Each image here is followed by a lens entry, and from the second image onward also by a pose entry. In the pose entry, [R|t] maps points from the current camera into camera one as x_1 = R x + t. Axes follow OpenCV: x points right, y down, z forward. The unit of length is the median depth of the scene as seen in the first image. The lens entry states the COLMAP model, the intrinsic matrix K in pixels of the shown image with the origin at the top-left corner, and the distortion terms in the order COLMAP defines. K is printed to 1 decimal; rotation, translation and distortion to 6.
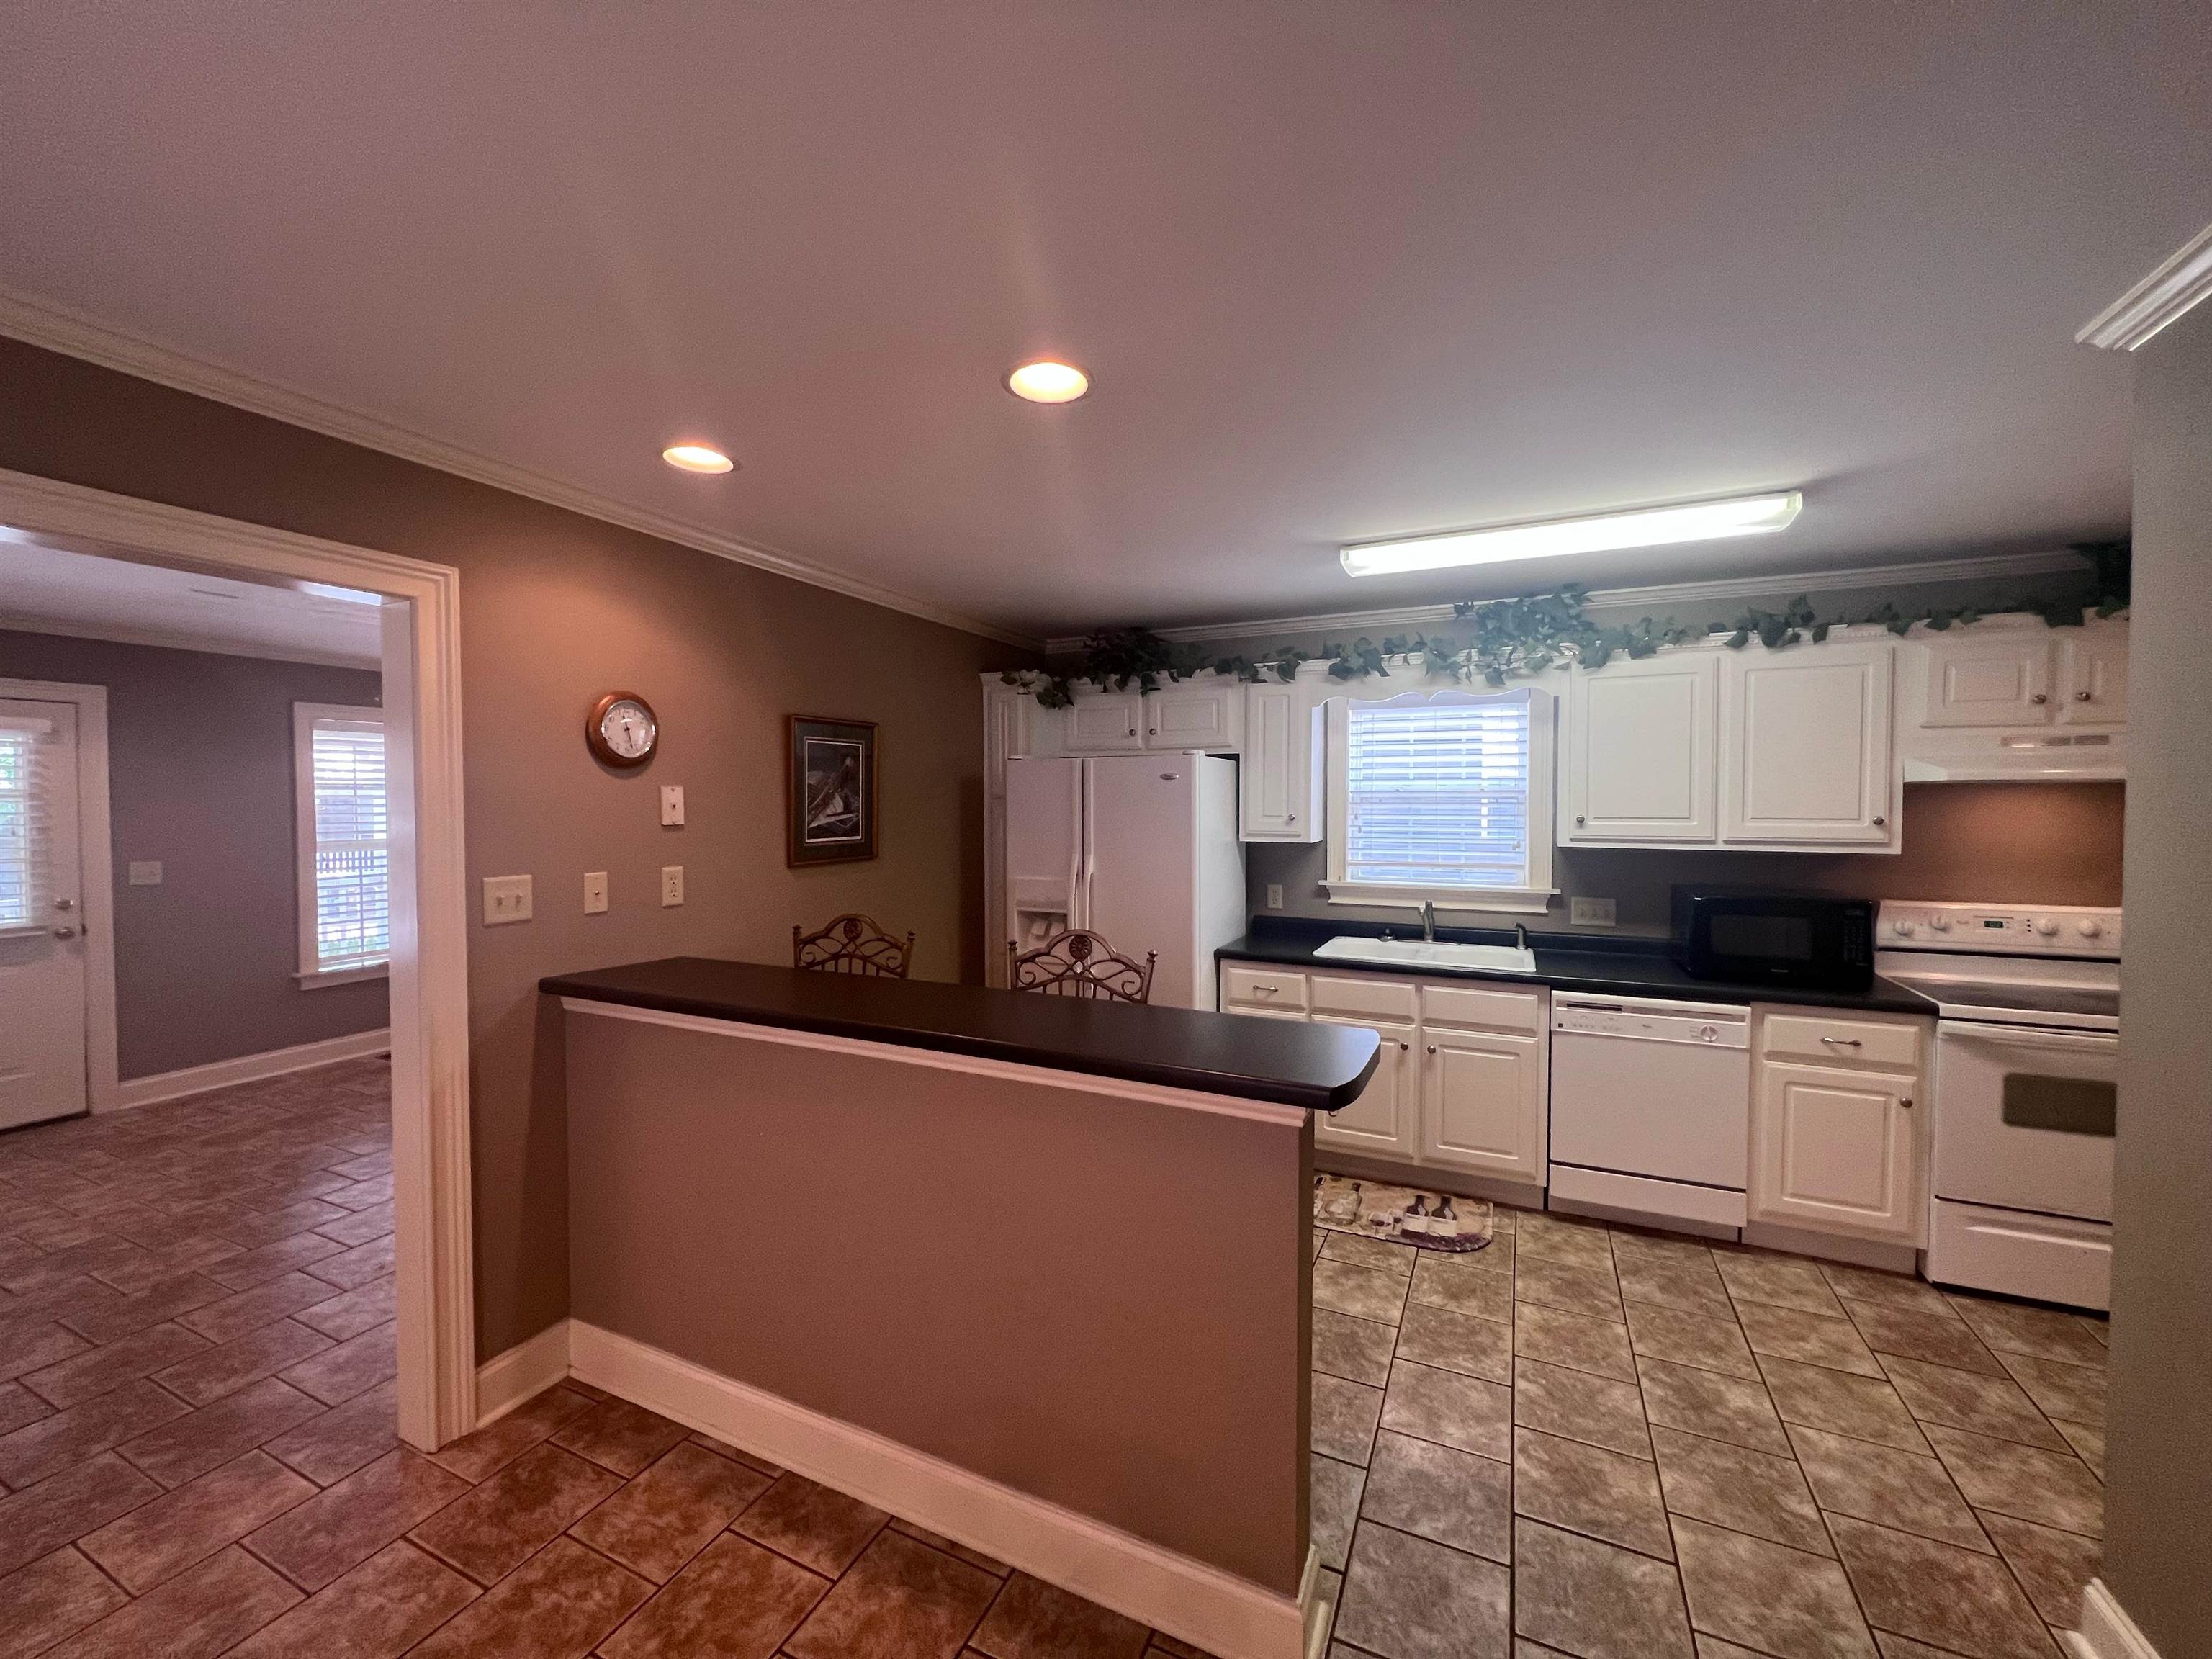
lens RADIAL K [[882.6, 0, 1098.8], [0, 882.6, 823.1], [0, 0, 1]] dist [-0.002016, 0.000143]
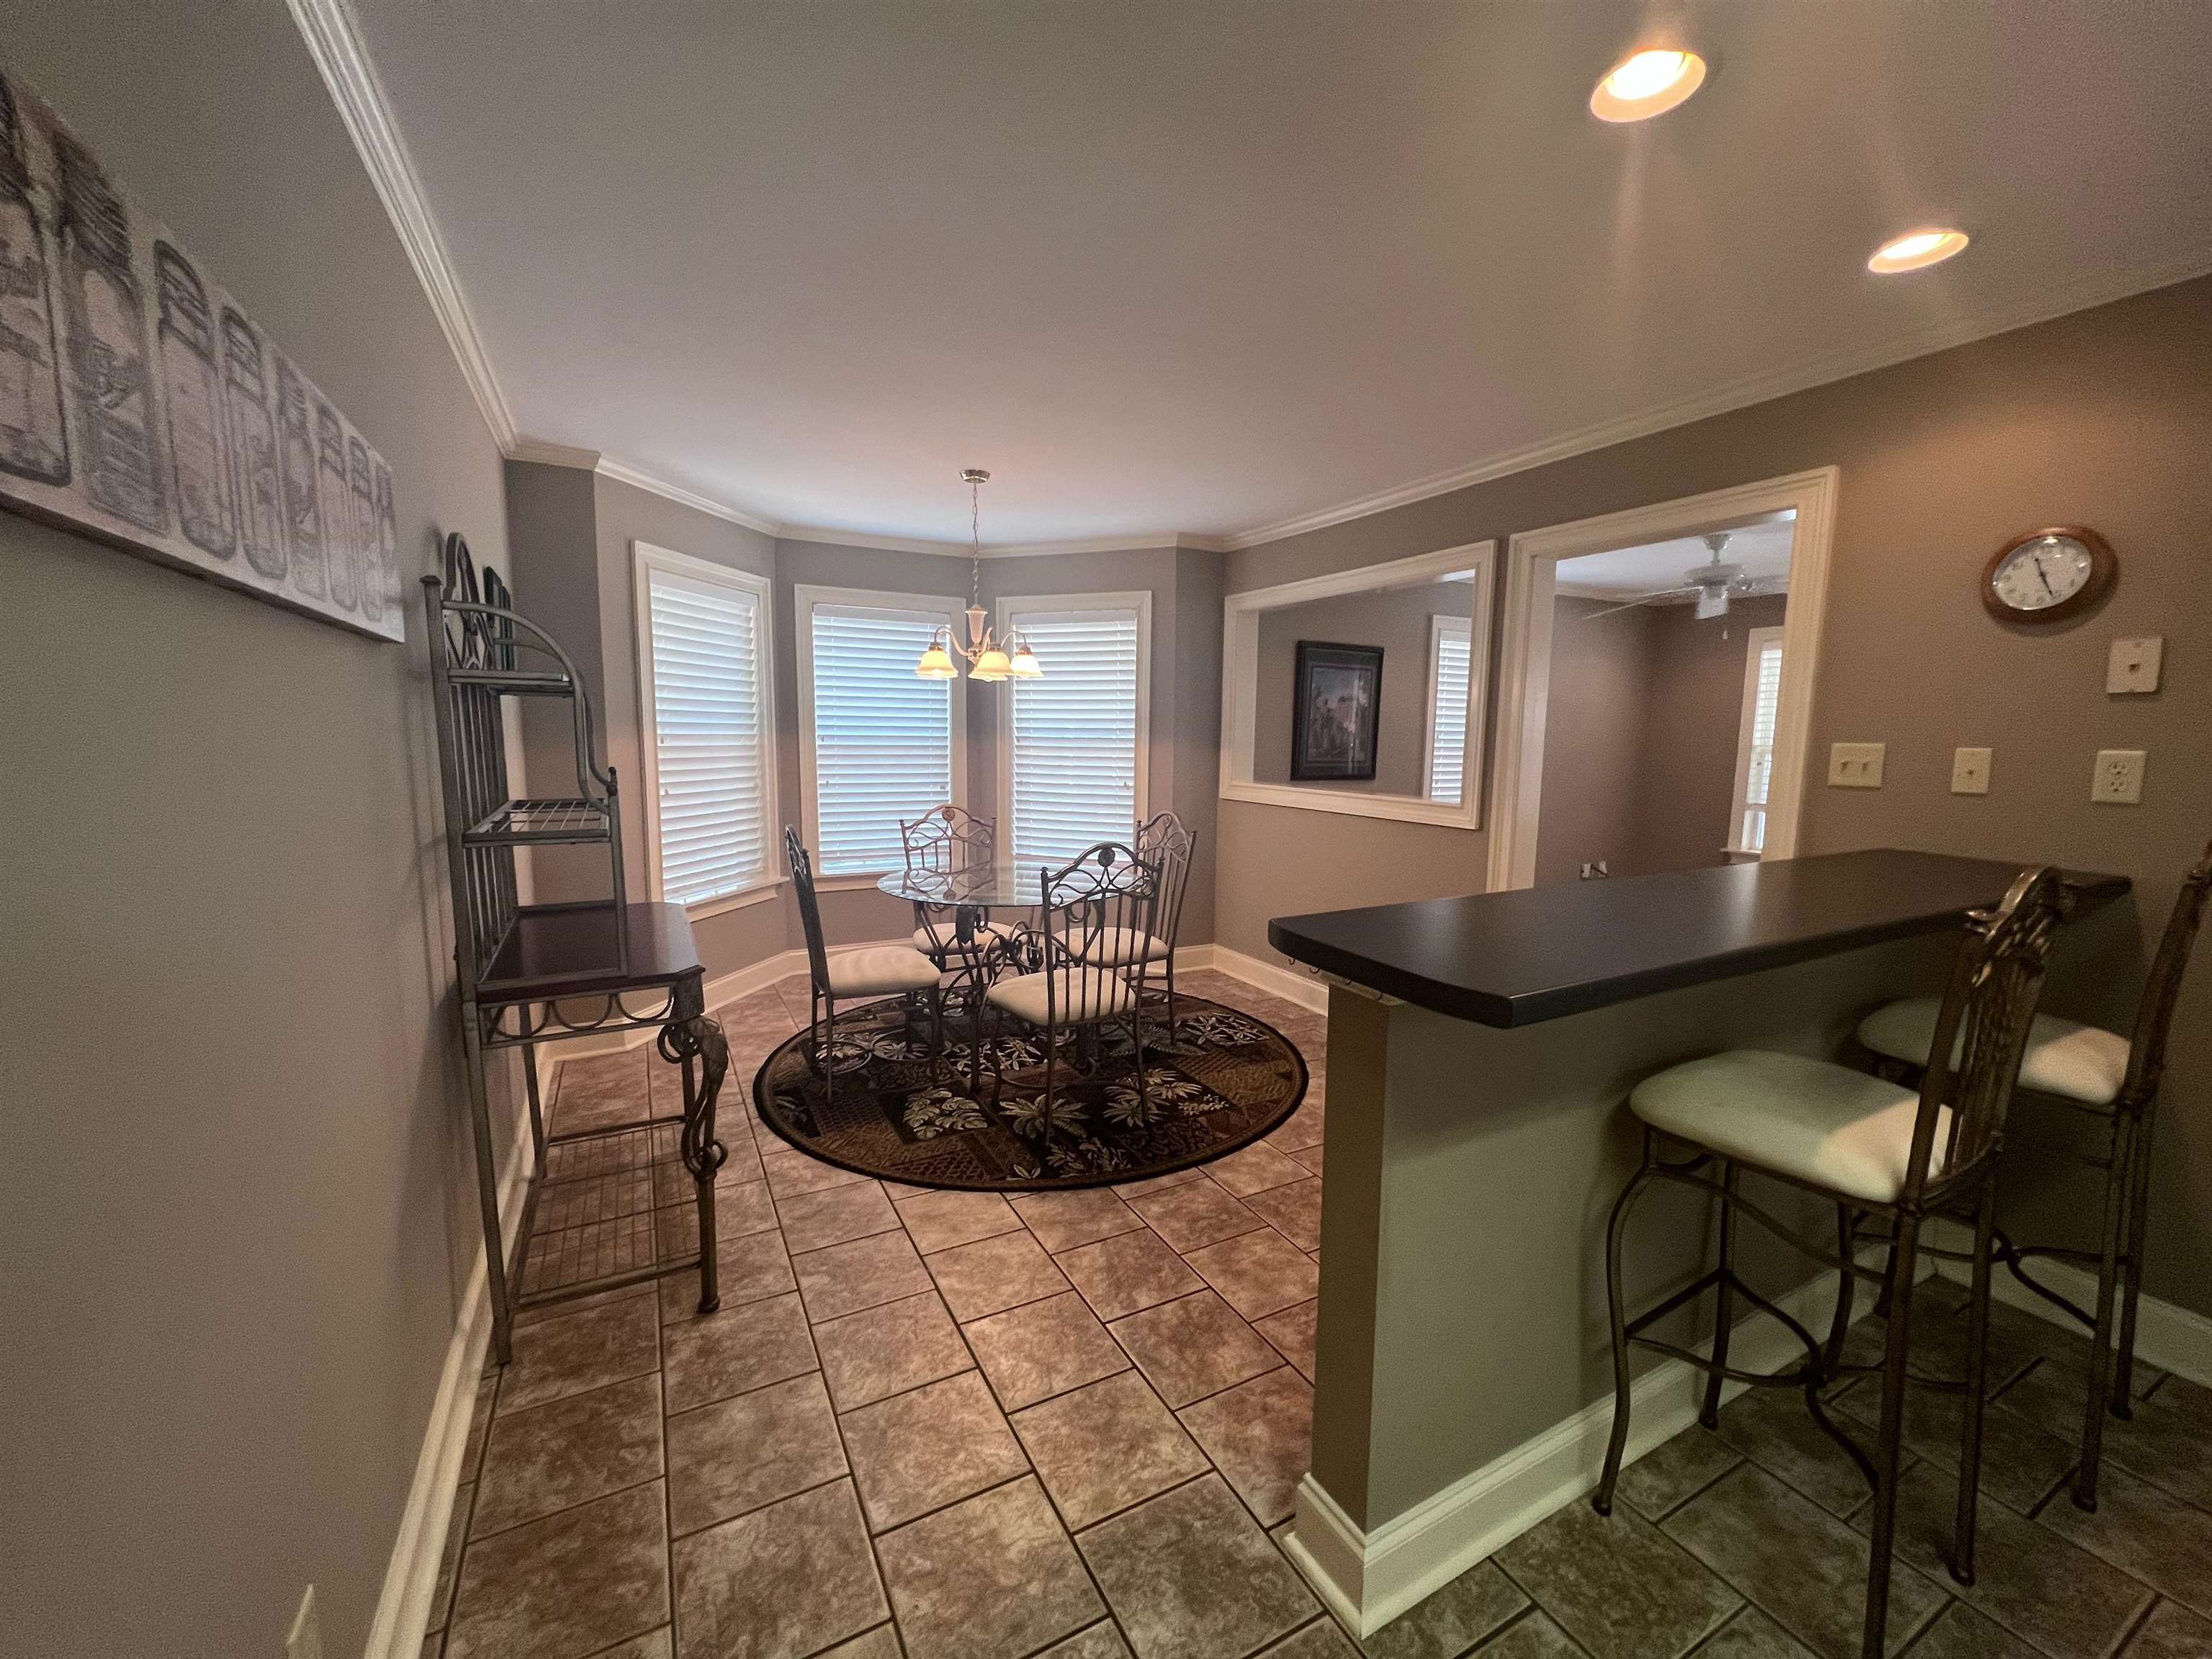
lens RADIAL K [[878.2, 0, 1112.6], [0, 878.2, 838.9], [0, 0, 1]] dist [-0.001410, 0.000088]
pose [[-0.594244, 0.091617, -0.799050, 0.492463], [-0.029110, 0.990390, 0.135205, 0.039375], [0.803758, 0.103604, -0.585866, 0.619979]]
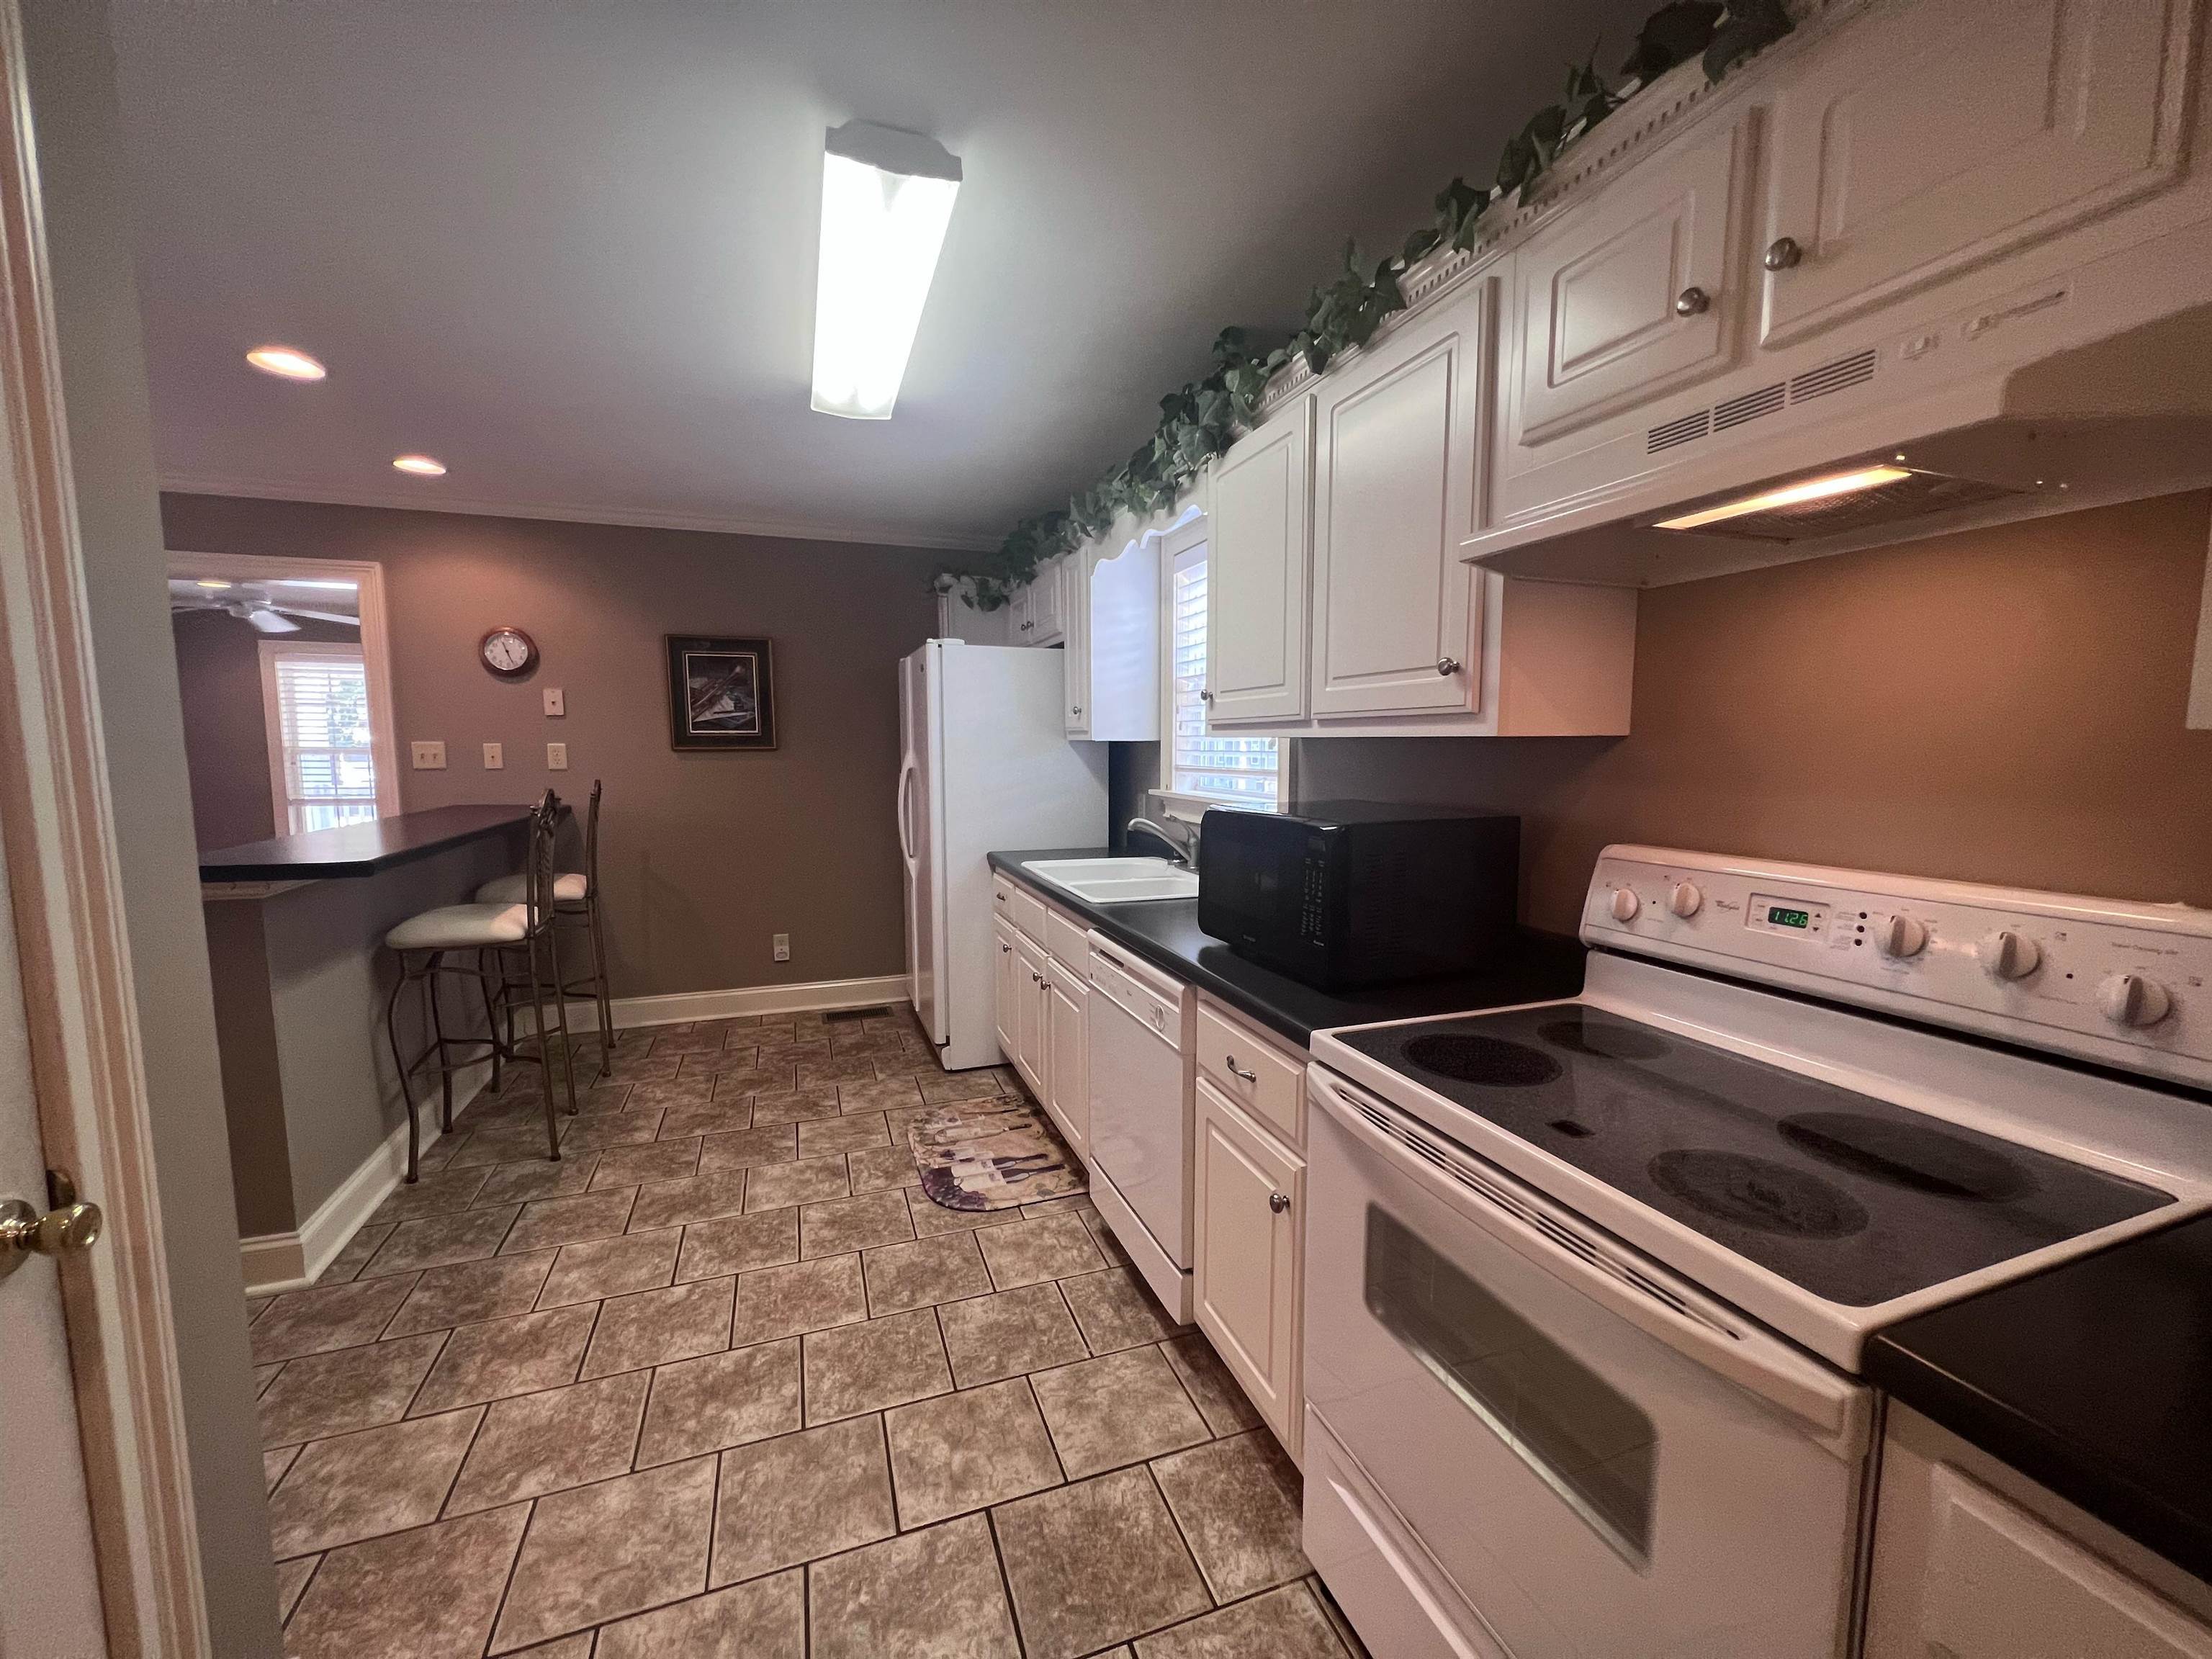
lens RADIAL K [[885.1, 0, 1110.6], [0, 885.1, 834.3], [0, 0, 1]] dist [0.000083, 0.000038]
pose [[0.711573, 0.072957, -0.698814, 1.011773], [-0.016725, 0.996071, 0.086961, 0.046292], [0.702413, -0.050192, 0.709998, 0.479307]]
